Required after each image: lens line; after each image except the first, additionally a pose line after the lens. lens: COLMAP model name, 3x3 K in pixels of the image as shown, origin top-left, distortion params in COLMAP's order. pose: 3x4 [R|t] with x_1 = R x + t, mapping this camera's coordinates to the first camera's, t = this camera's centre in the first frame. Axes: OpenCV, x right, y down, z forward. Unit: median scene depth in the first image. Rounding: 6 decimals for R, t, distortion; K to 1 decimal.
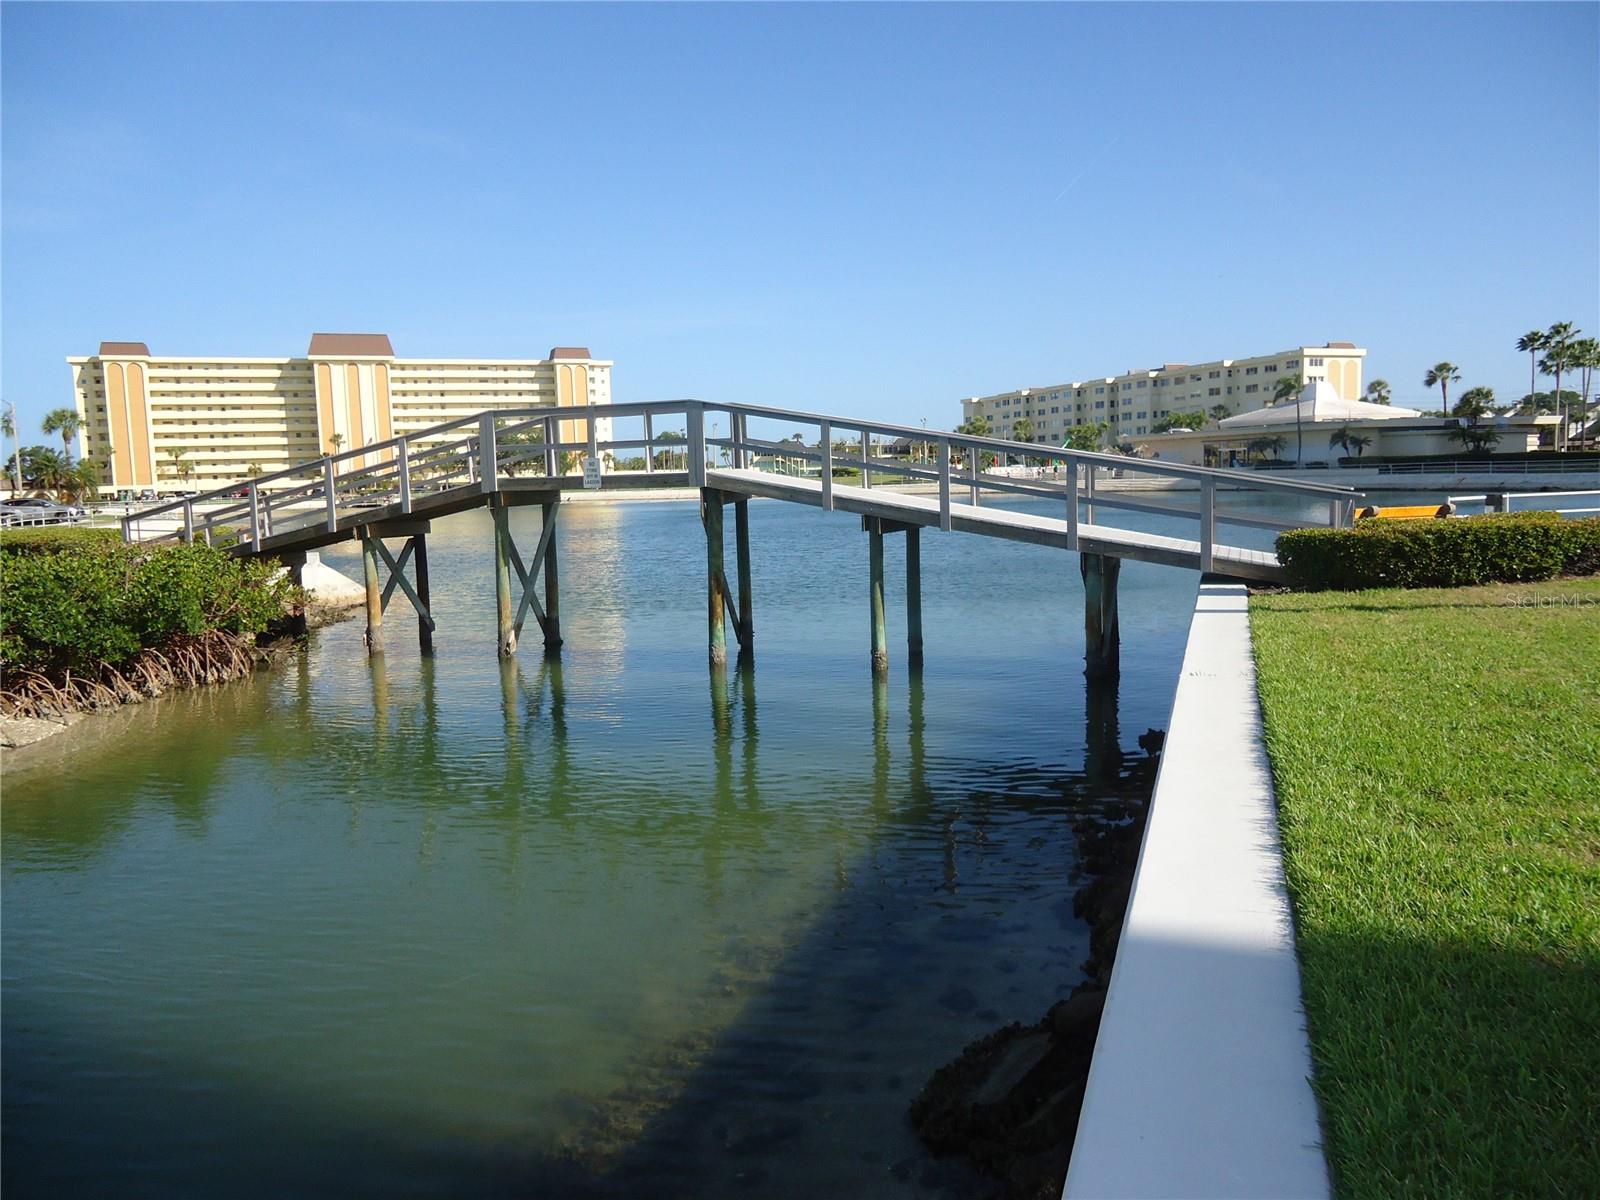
lens RADIAL K [[1161.3, 0, 800.3], [0, 1161.3, 599.9], [0, 0, 1]] dist [-0.003081, 0.000527]
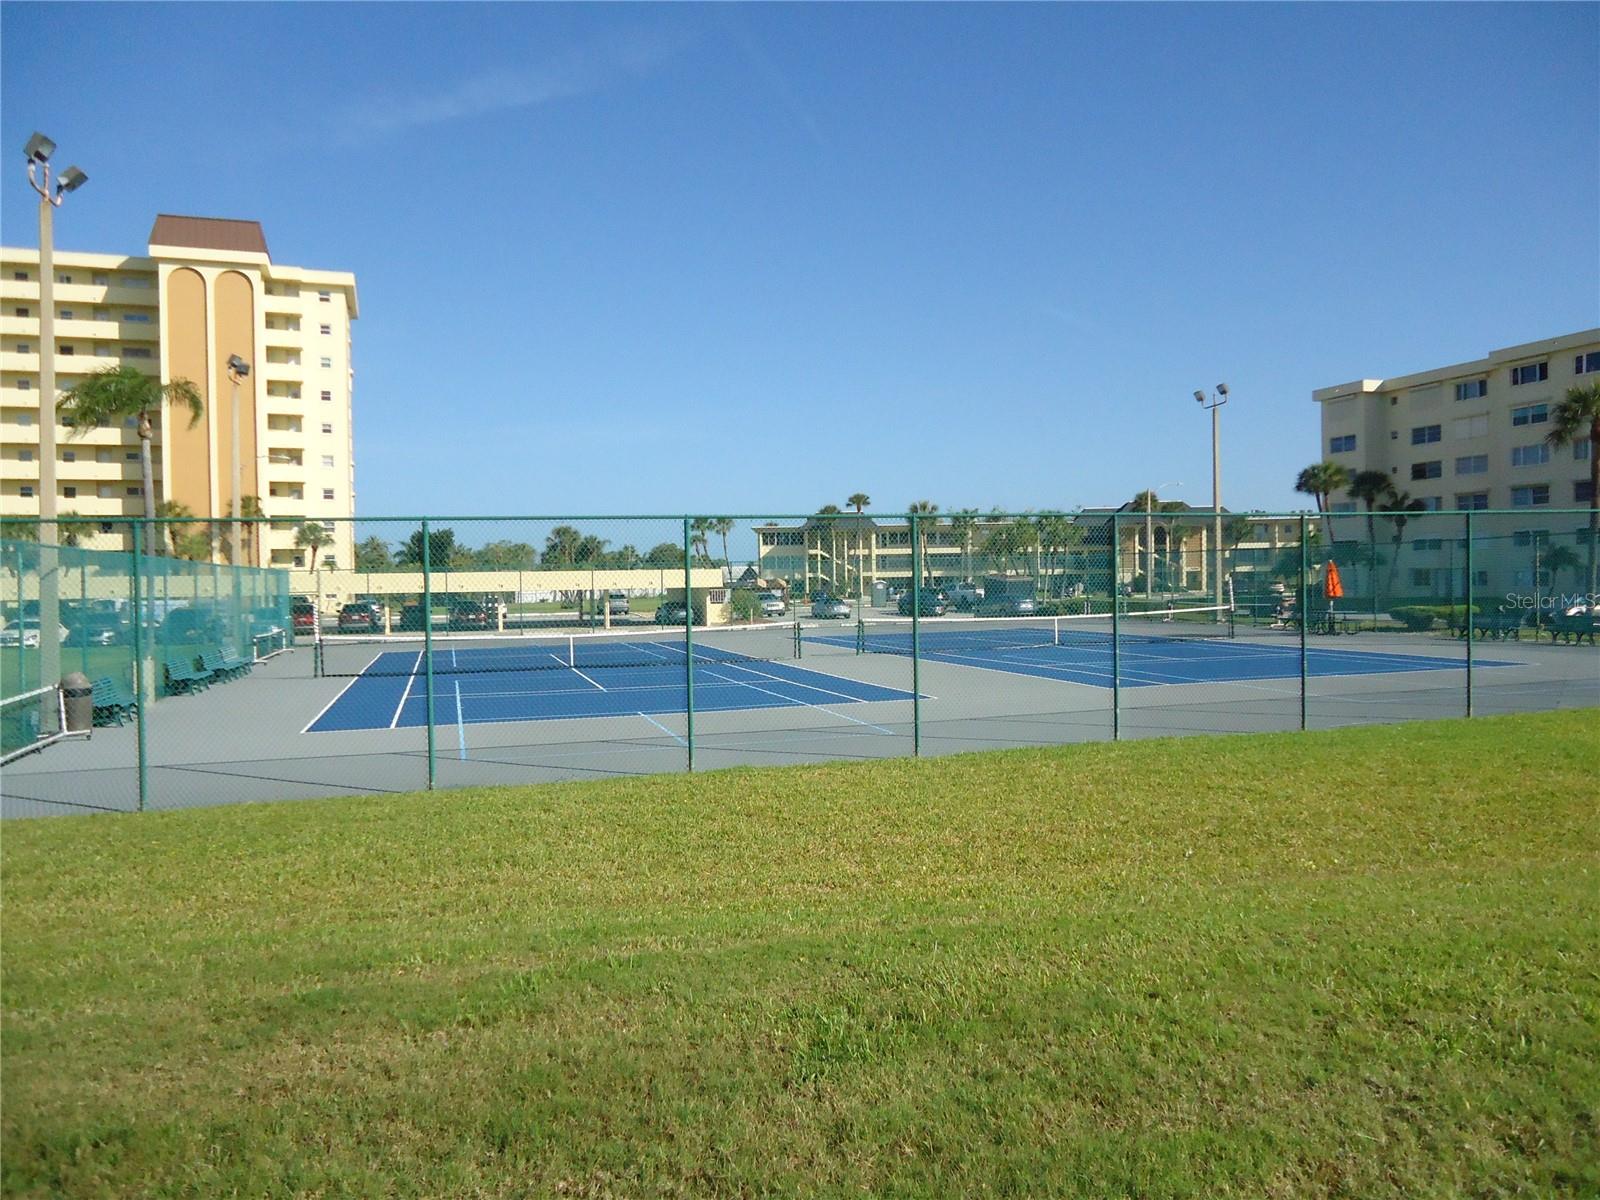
lens RADIAL K [[1161.3, 0, 793.8], [0, 1161.3, 594.5], [0, 0, 1]] dist [-0.003081, 0.000527]
pose [[0.998032, 0.017150, -0.060323, 0.000450], [-0.022608, 0.995594, -0.091003, -0.083937], [0.058496, 0.092188, 0.994022, 0.731274]]
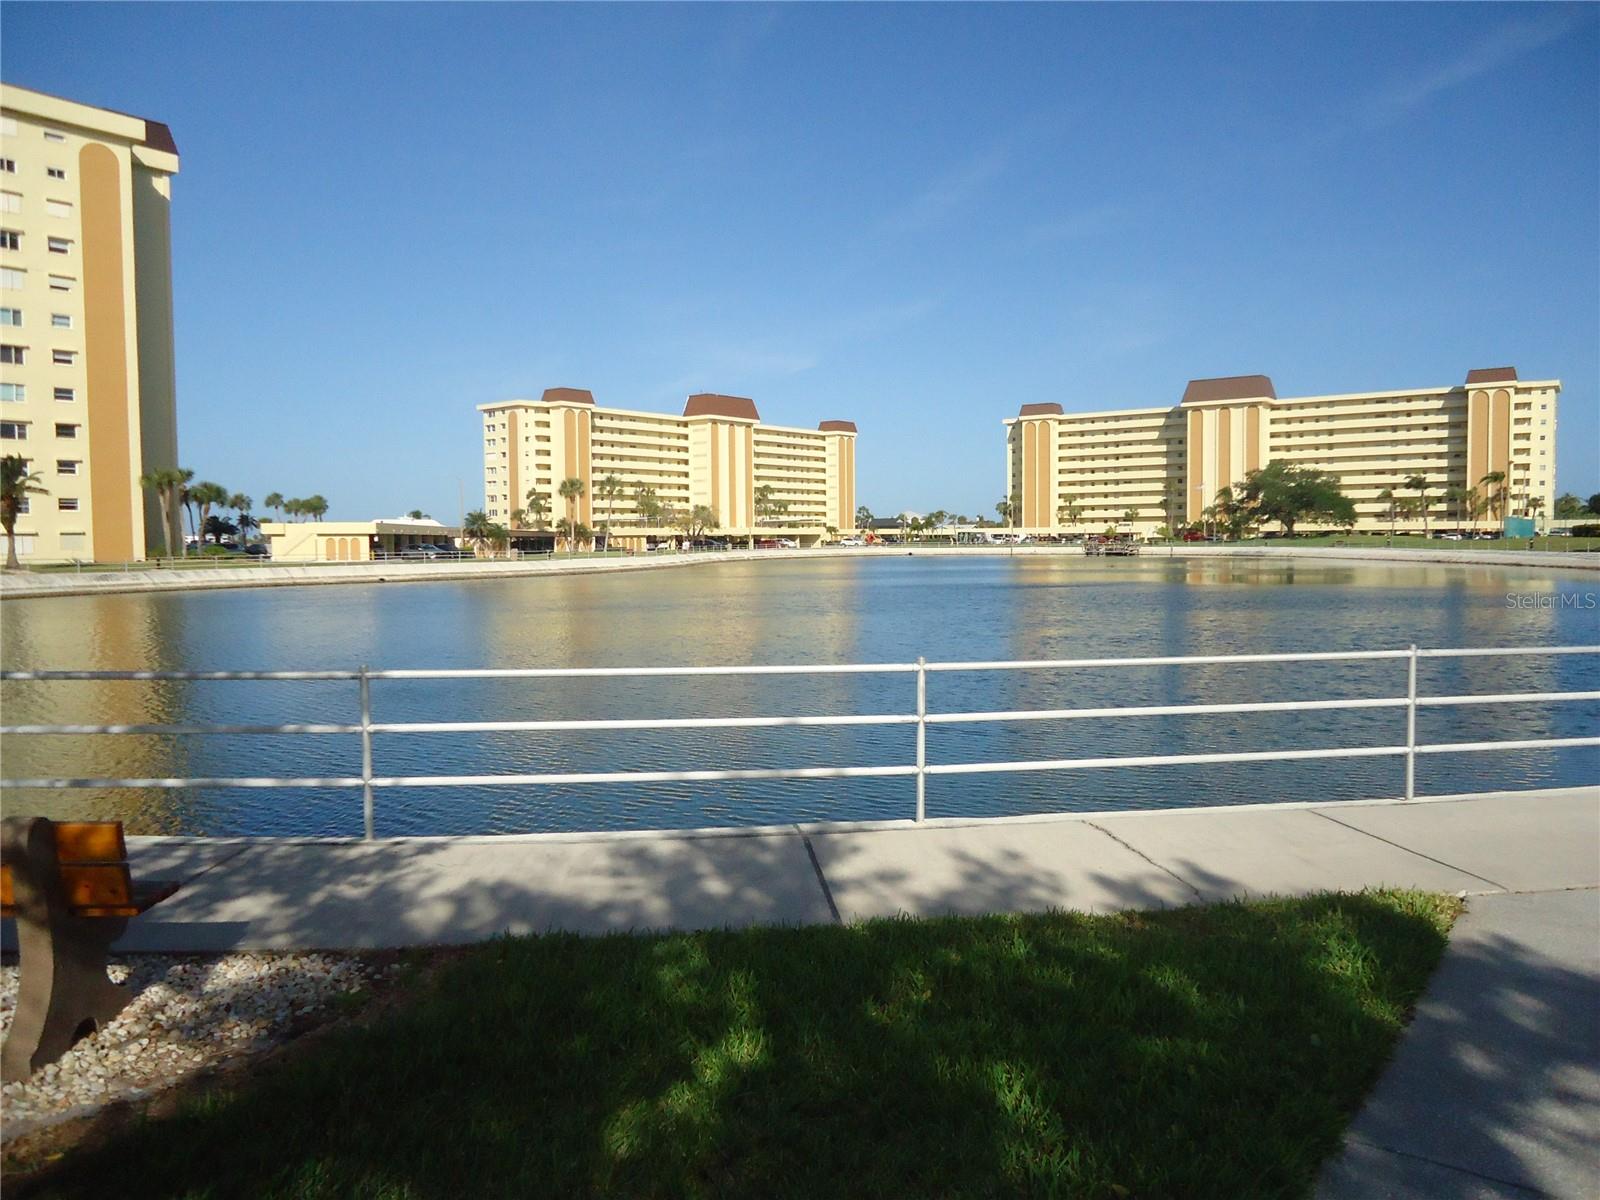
lens RADIAL K [[1161.3, 0, 798.3], [0, 1161.3, 591.9], [0, 0, 1]] dist [-0.003081, 0.000527]
pose [[0.542913, 0.064435, -0.837313, 0.250061], [-0.096852, 0.995203, 0.013787, -0.027160], [0.834185, 0.073611, 0.546550, 0.173334]]
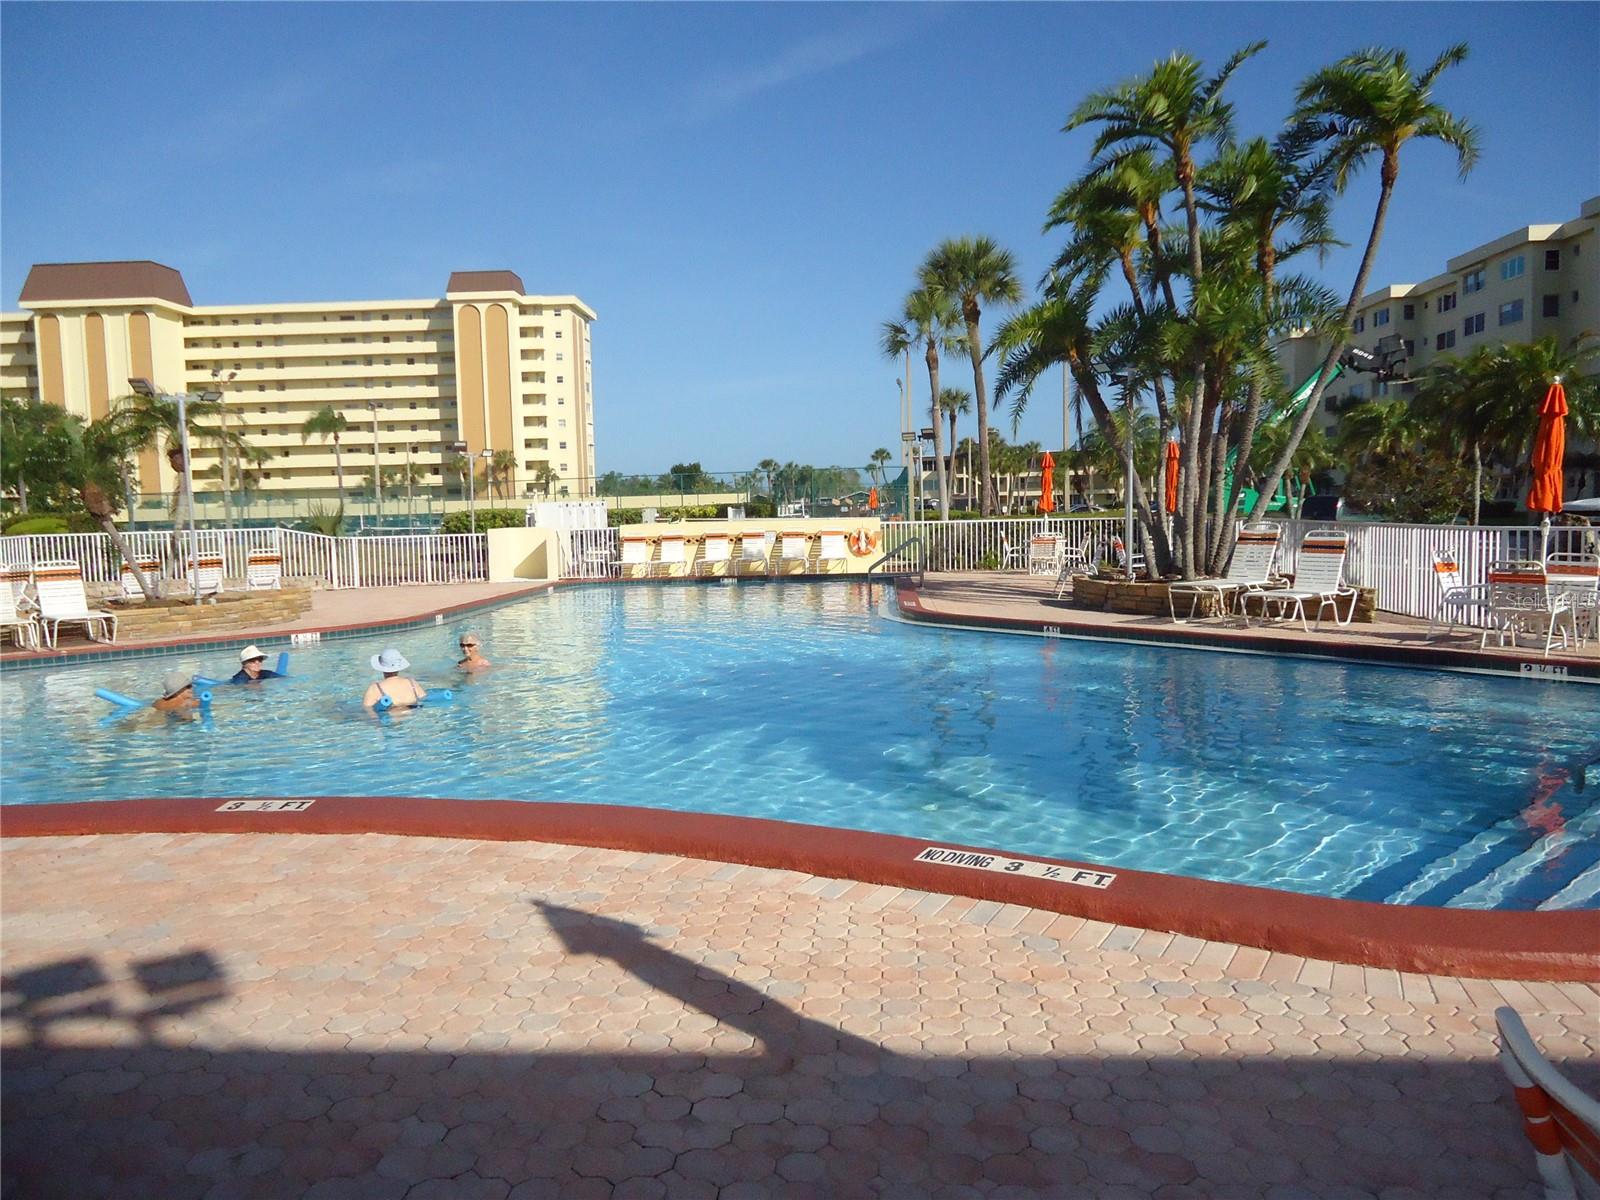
lens RADIAL K [[1161.3, 0, 801.5], [0, 1161.3, 597.8], [0, 0, 1]] dist [-0.003081, 0.000527]
pose [[0.910868, 0.041018, -0.410654, 0.182358], [-0.047496, 0.998856, -0.005580, -0.074546], [0.409955, 0.024587, 0.911774, 0.617544]]
